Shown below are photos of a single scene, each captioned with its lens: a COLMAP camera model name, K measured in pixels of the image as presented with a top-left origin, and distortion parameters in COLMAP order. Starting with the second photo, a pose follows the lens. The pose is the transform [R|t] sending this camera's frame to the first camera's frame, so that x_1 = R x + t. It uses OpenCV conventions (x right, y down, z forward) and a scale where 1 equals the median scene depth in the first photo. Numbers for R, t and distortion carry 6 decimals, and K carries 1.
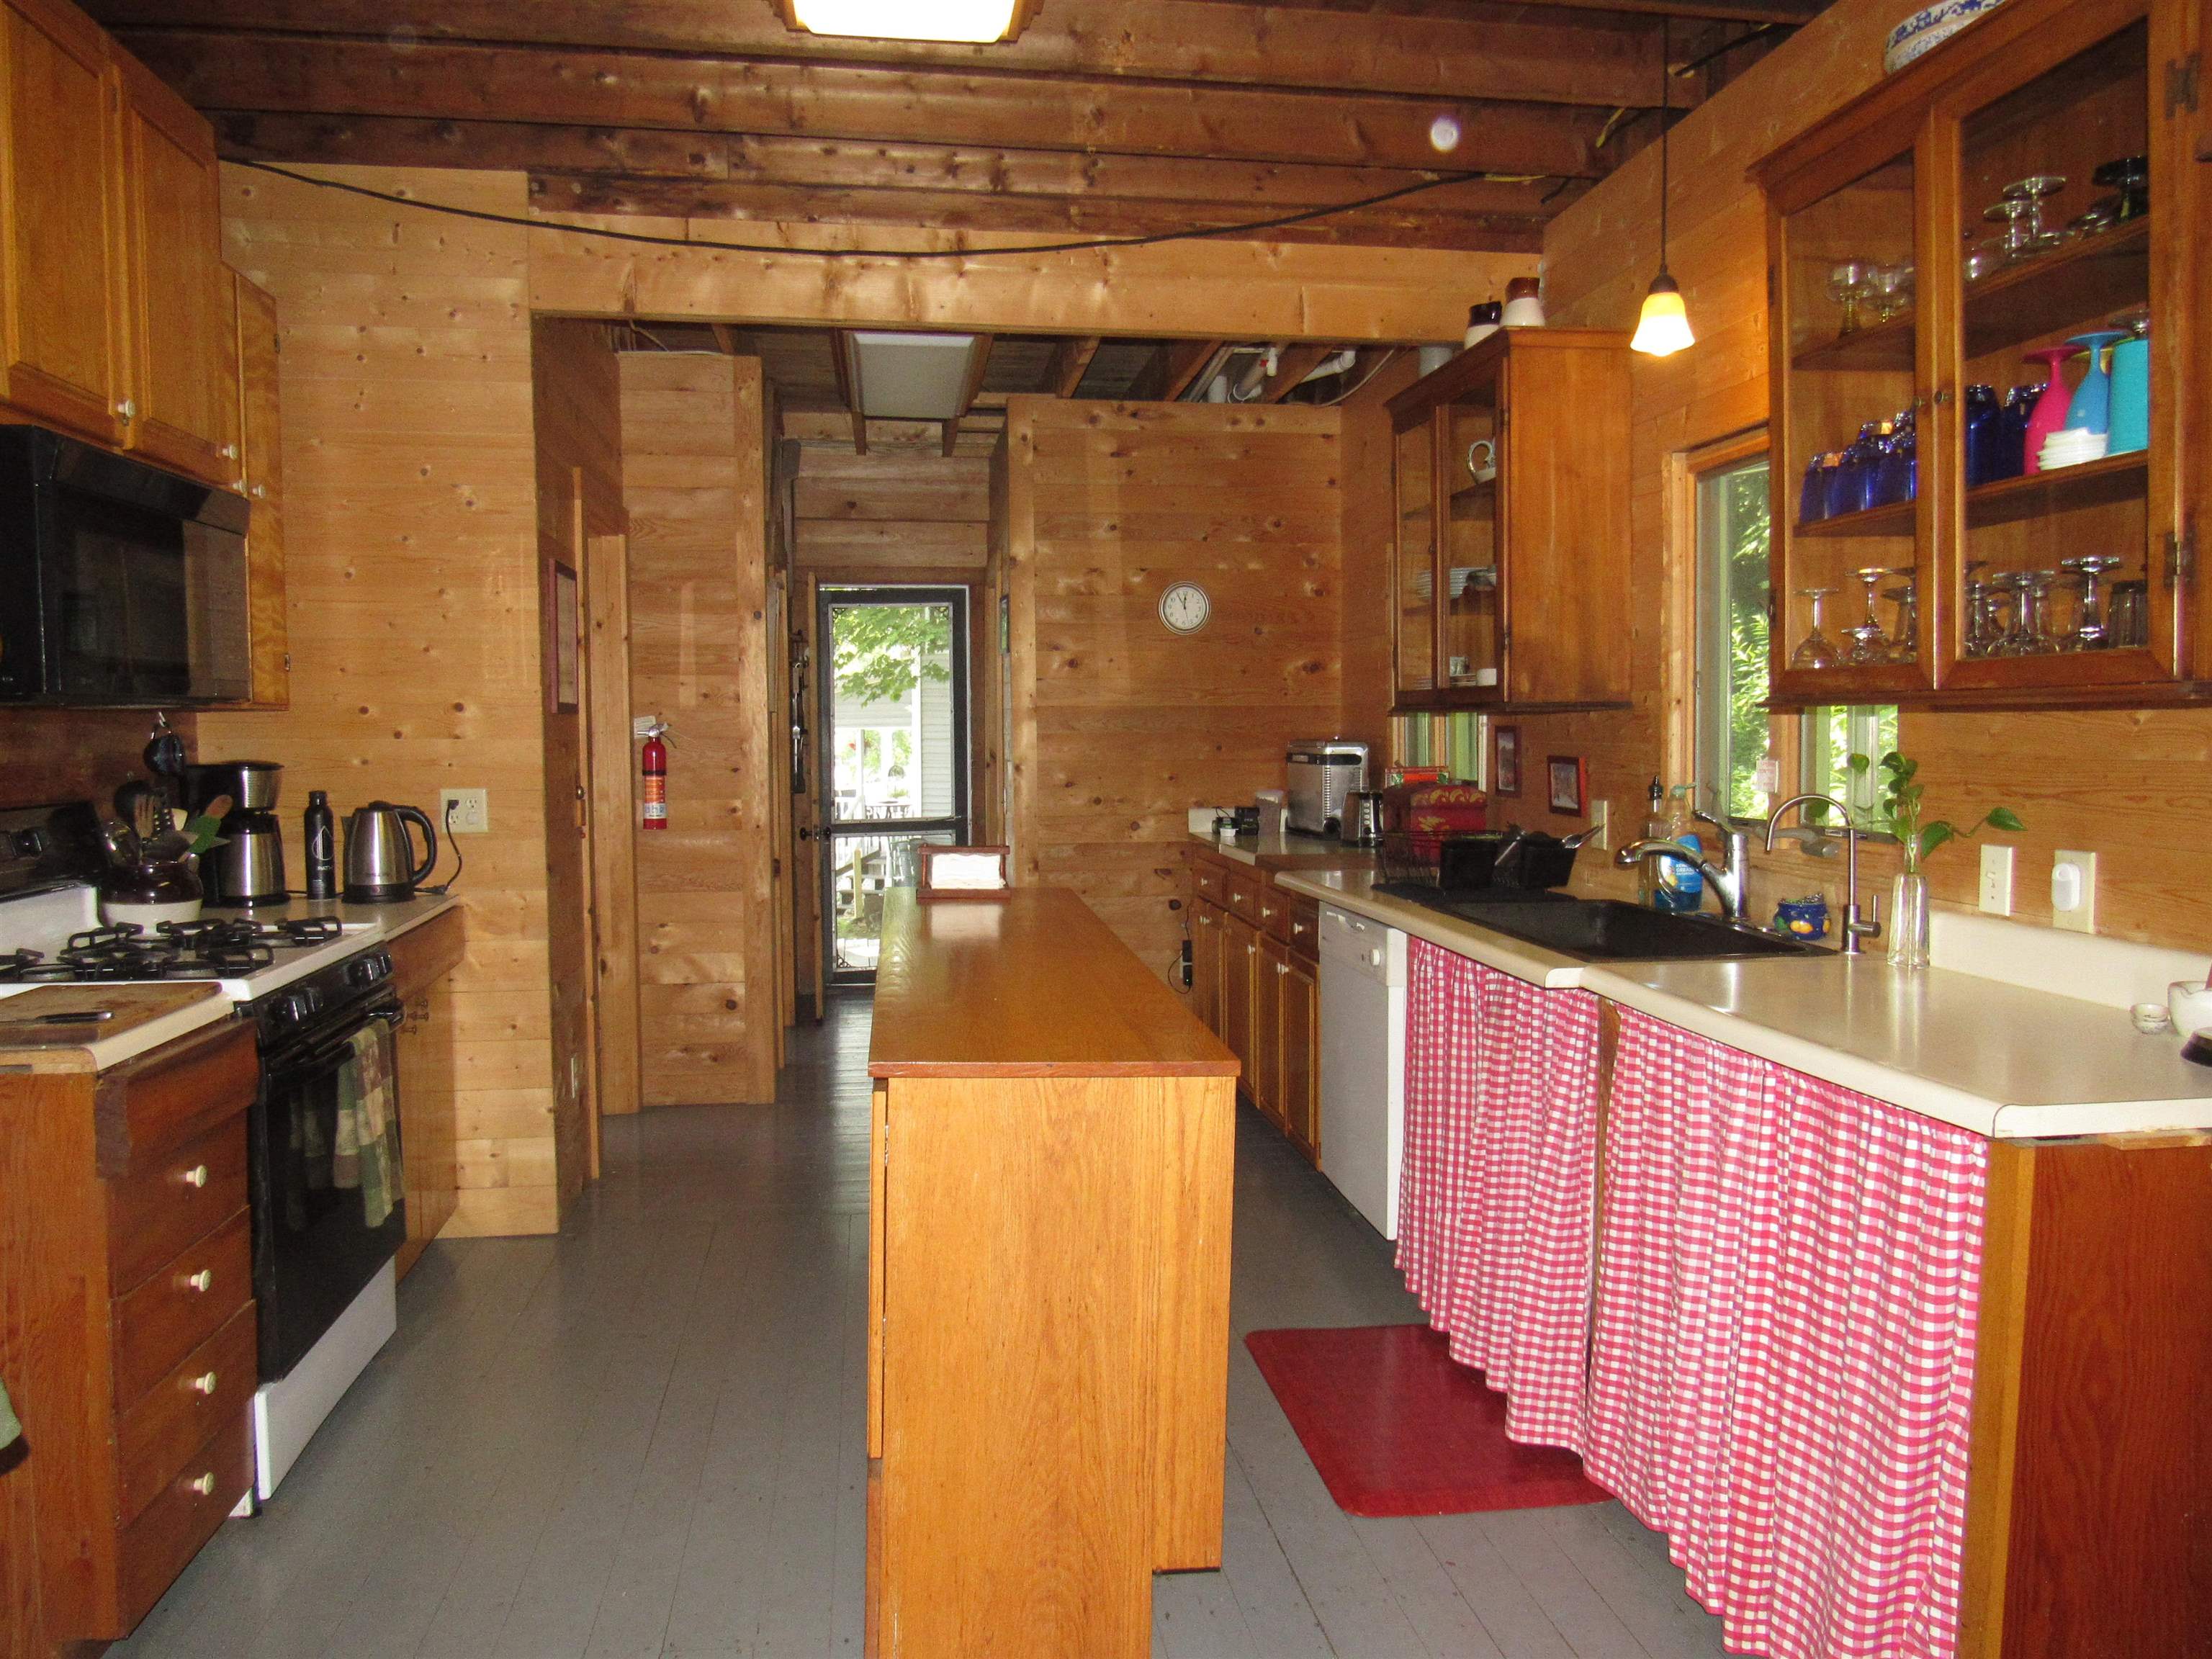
lens RADIAL K [[1596.0, 0, 1102.0], [0, 1596.0, 826.9], [0, 0, 1]] dist [-0.017650, 0.006145]
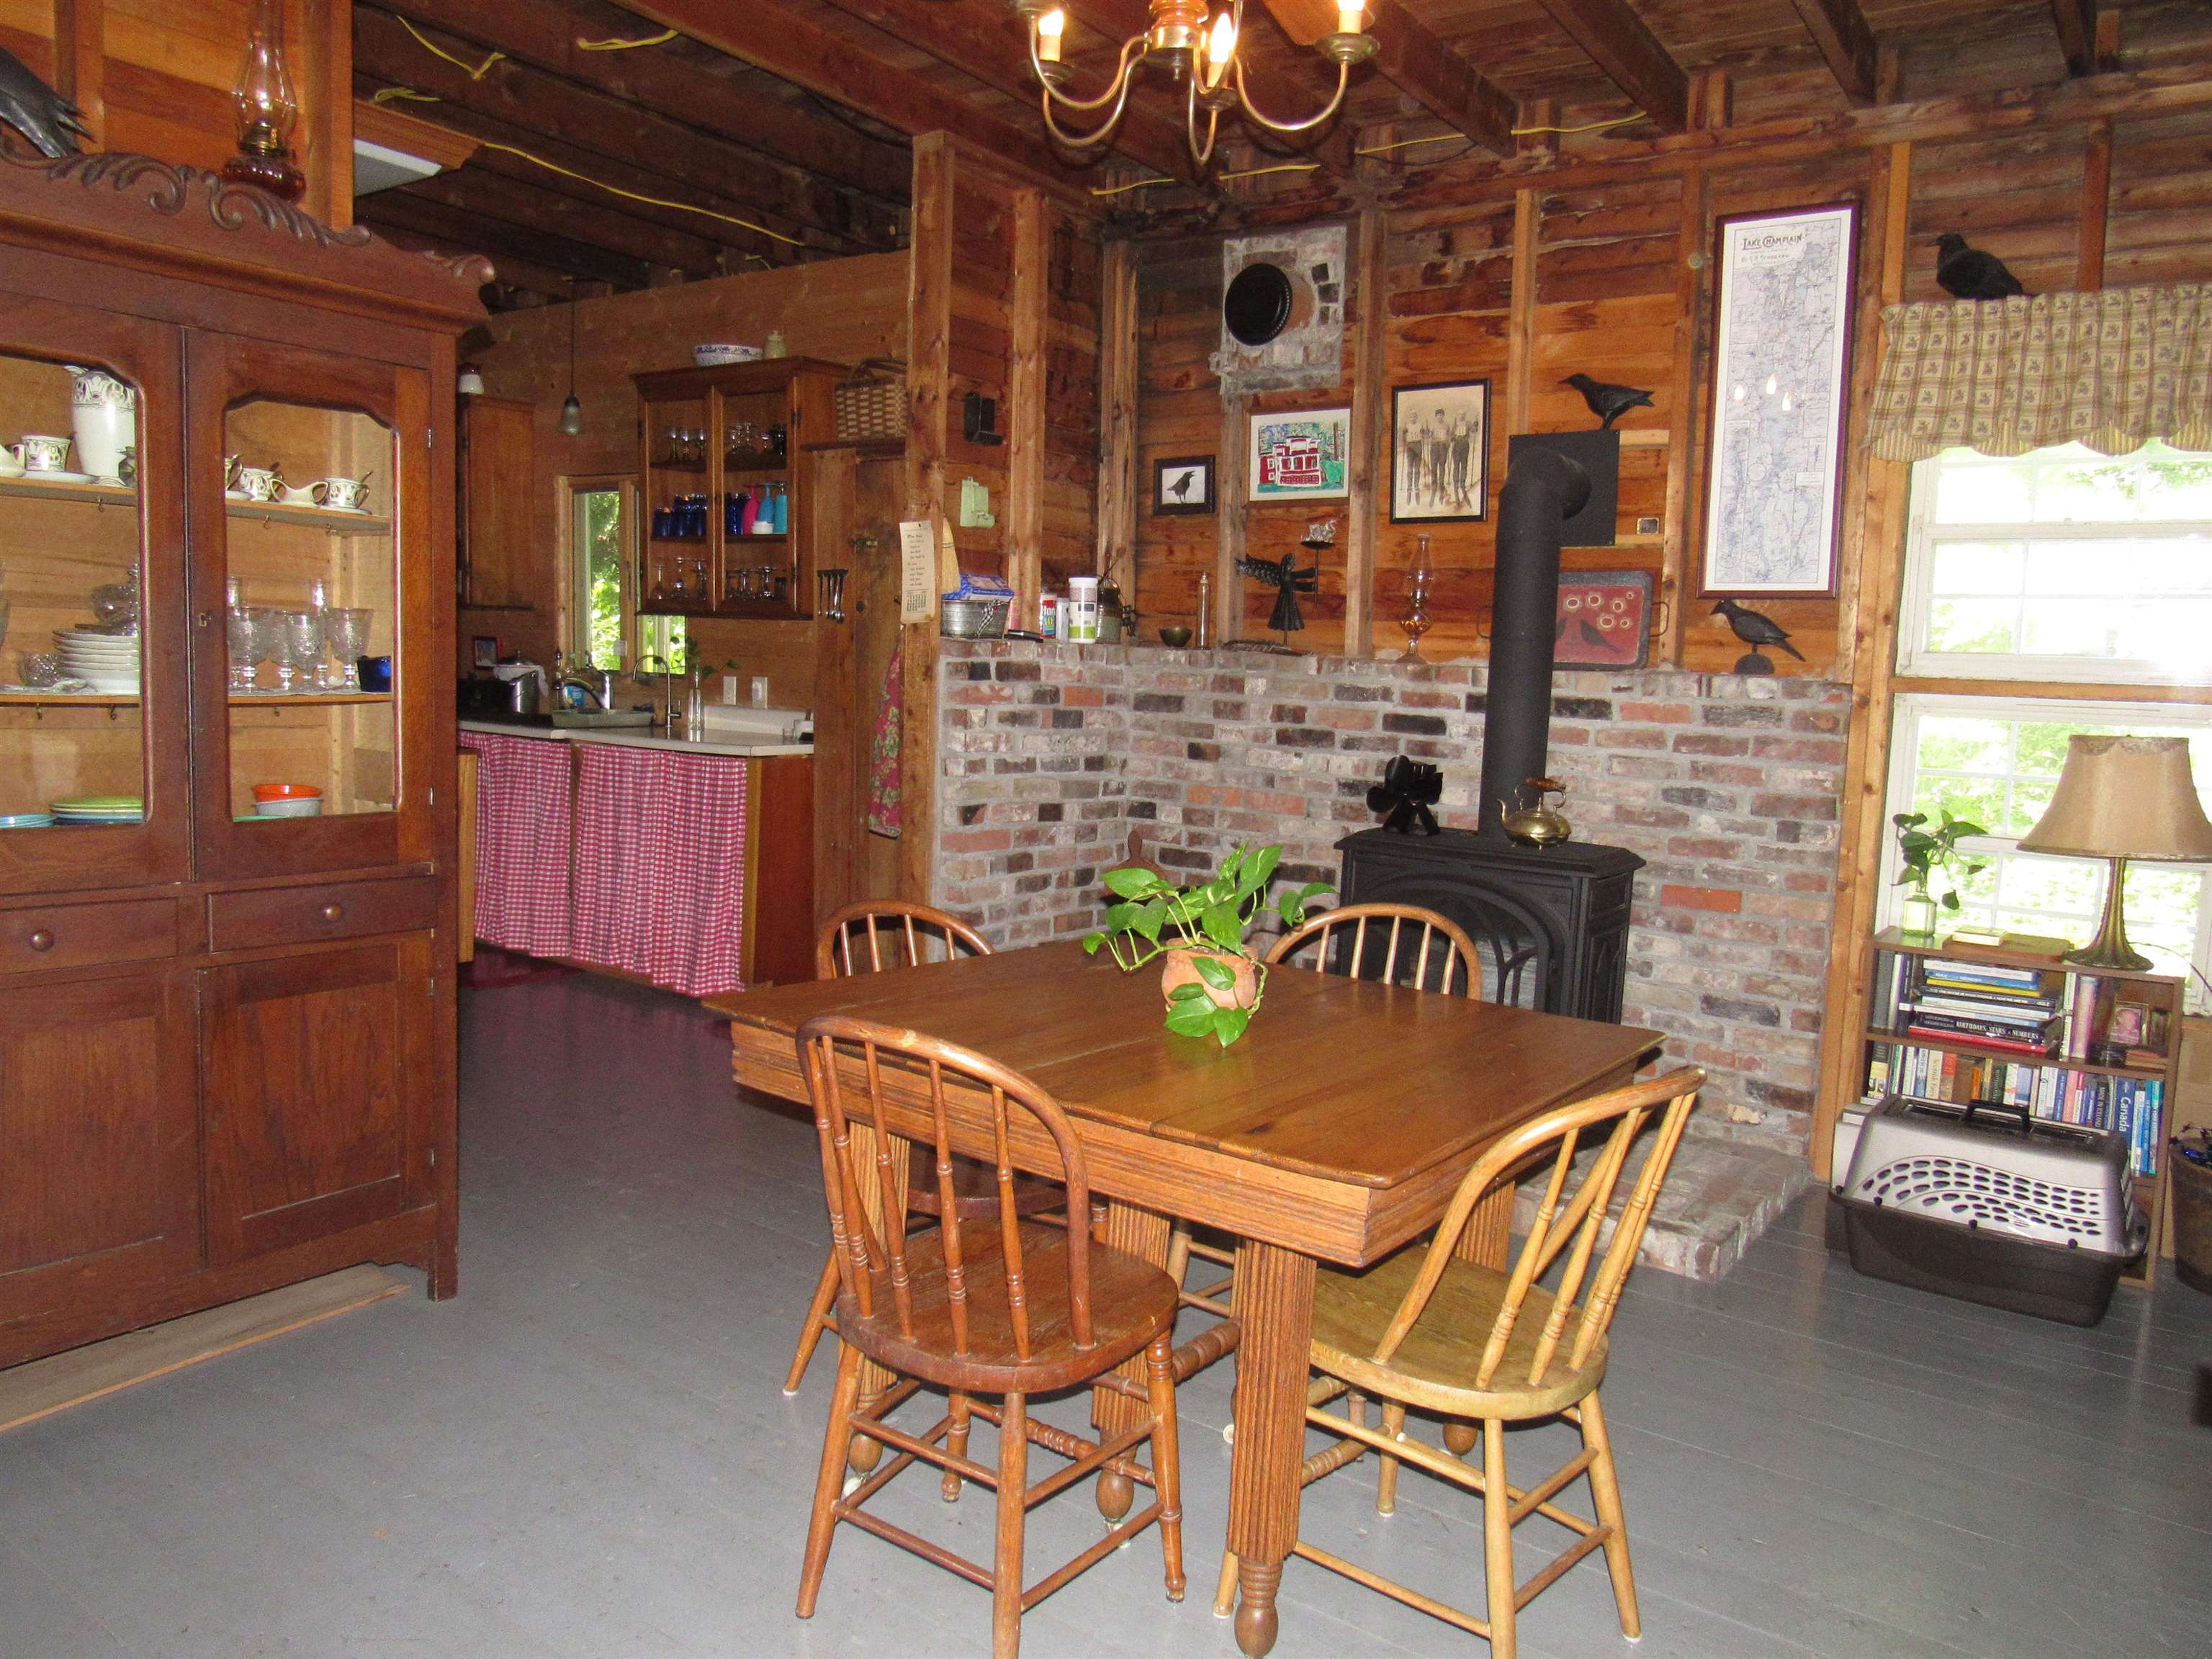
lens RADIAL K [[1596.0, 0, 1117.4], [0, 1596.0, 811.9], [0, 0, 1]] dist [-0.017650, 0.006145]
pose [[0.685220, -0.043445, 0.727039, -0.547457], [0.005717, 0.998509, 0.054280, 0.061066], [-0.728313, -0.033037, 0.684447, -0.746883]]
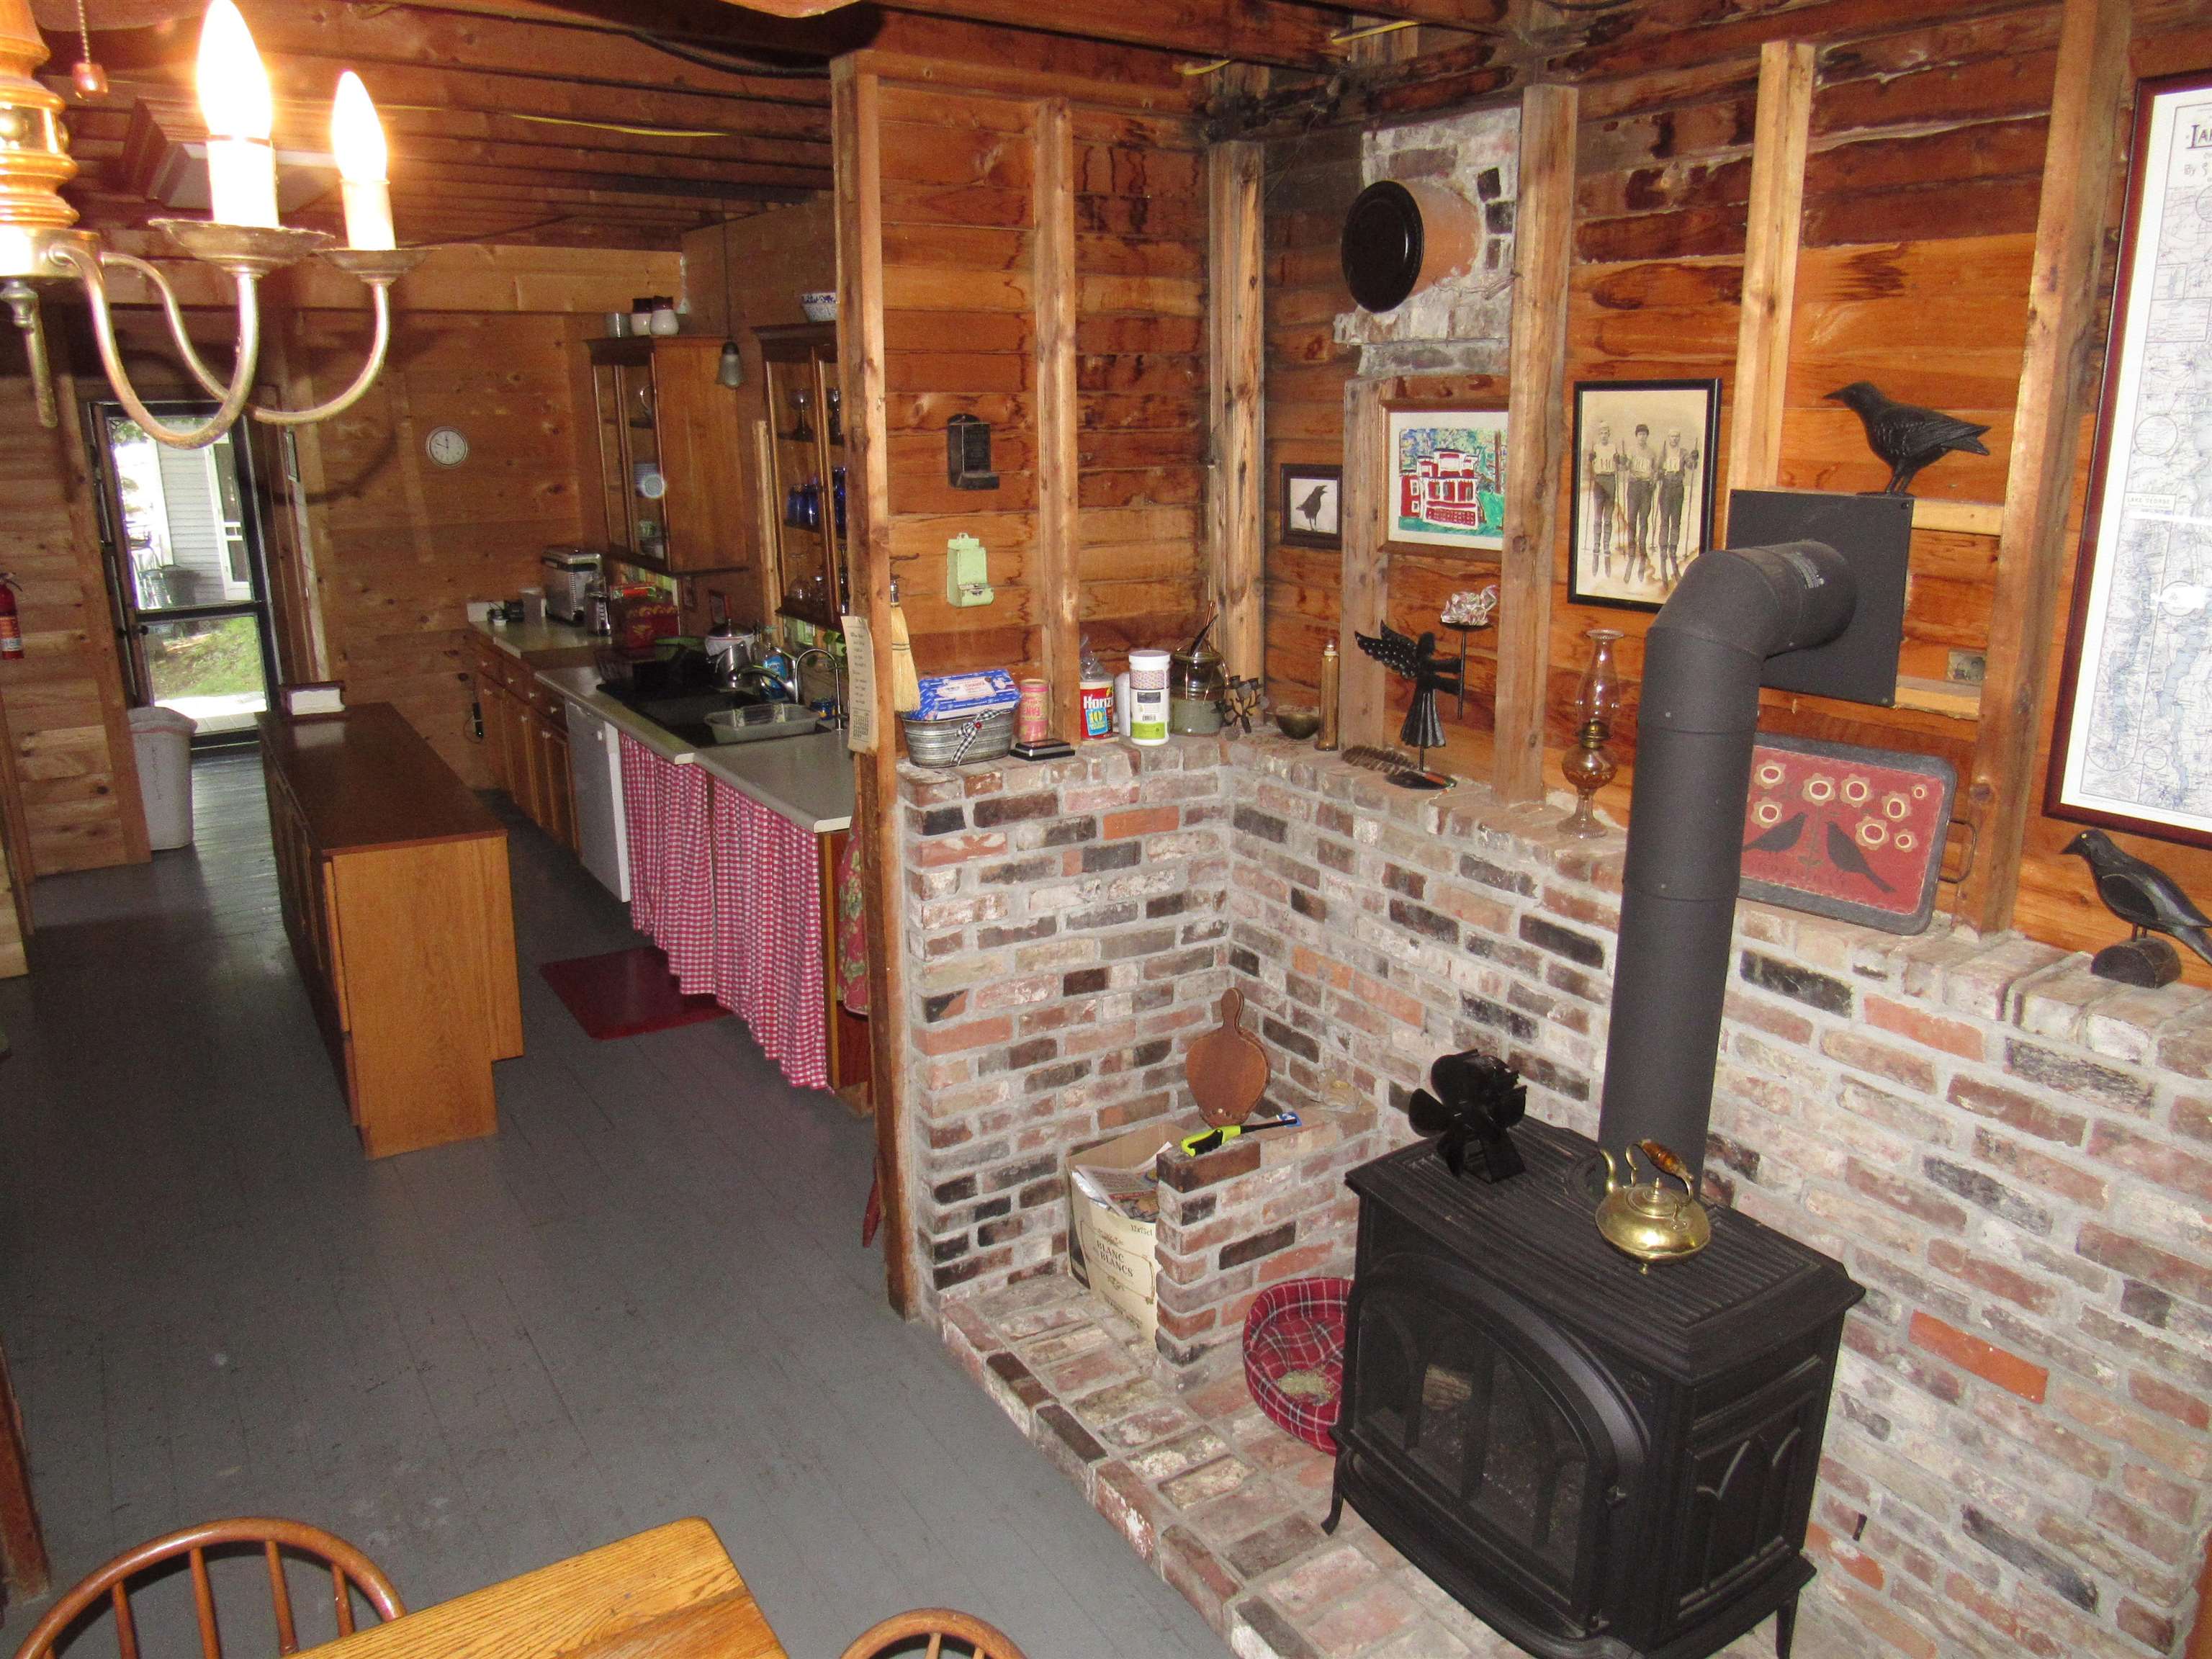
lens RADIAL K [[1596.0, 0, 1103.1], [0, 1596.0, 825.5], [0, 0, 1]] dist [-0.017650, 0.006145]
pose [[0.909033, -0.107569, 0.402601, -0.025815], [0.022332, 0.977296, 0.210696, -0.155881], [-0.416125, -0.182539, 0.890797, -0.665958]]
